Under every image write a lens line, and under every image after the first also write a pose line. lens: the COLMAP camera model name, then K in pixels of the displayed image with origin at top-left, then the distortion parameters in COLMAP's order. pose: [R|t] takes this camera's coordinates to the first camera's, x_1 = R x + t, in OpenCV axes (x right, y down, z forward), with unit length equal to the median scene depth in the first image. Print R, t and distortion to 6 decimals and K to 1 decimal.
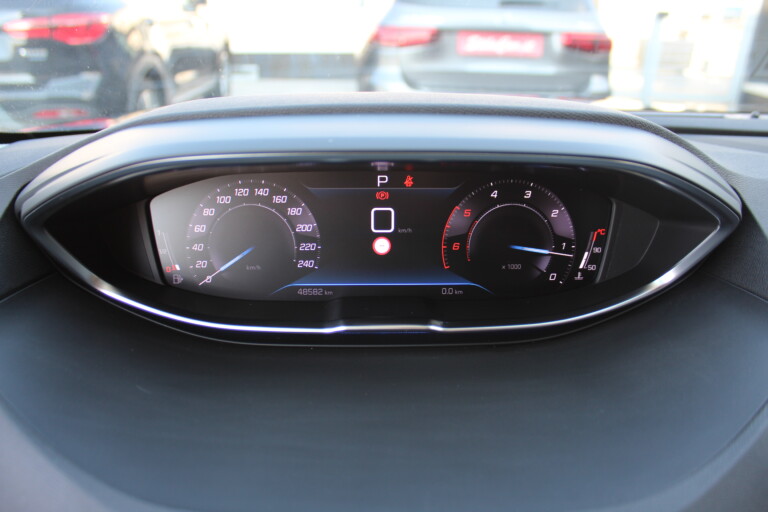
lens RADIAL K [[612.6, 0, 384.2], [0, 612.6, 253.8], [0, 0, 1]] dist [-0.173442, 0.155996]
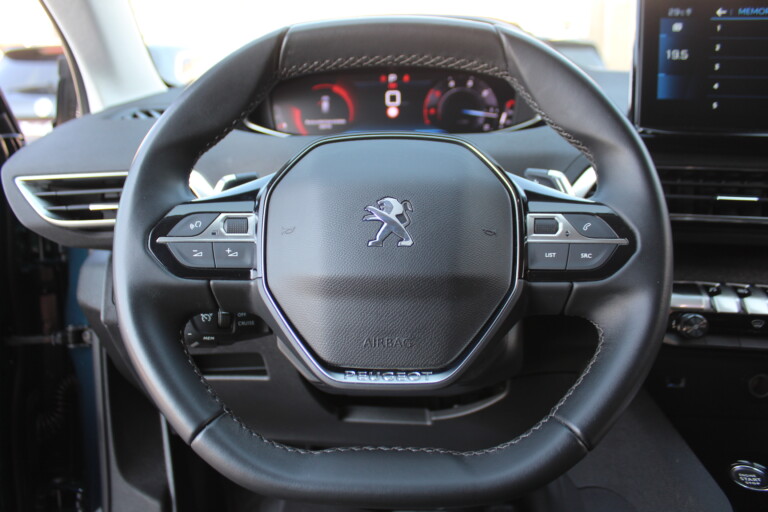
lens RADIAL K [[612.6, 0, 384.2], [0, 612.6, 253.8], [0, 0, 1]] dist [-0.173442, 0.155996]
pose [[0.996648, -0.013742, -0.080647, 0.112717], [0.000110, 0.986016, -0.166648, 0.717815], [0.081810, 0.166080, 0.982713, -0.754308]]
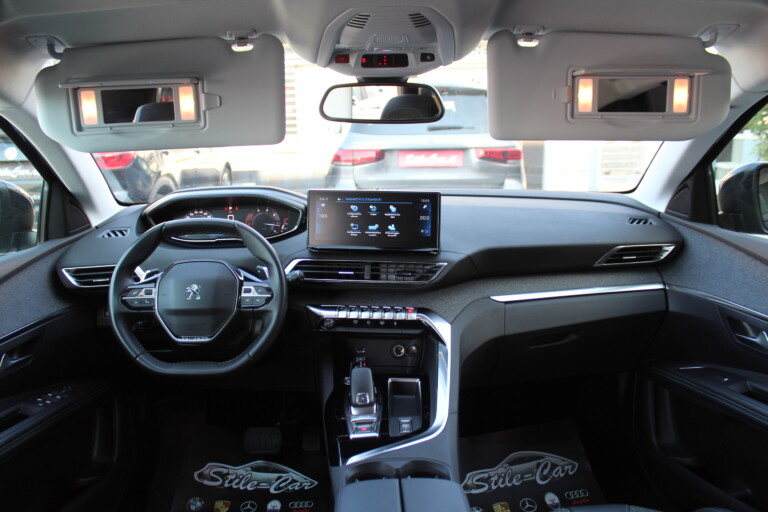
lens RADIAL K [[612.6, 0, 384.2], [0, 612.6, 253.8], [0, 0, 1]] dist [-0.173442, 0.155996]
pose [[0.999266, -0.036262, -0.012368, 1.012913], [0.033456, 0.983182, -0.179535, 0.894877], [0.018670, 0.178989, 0.983674, -2.761604]]
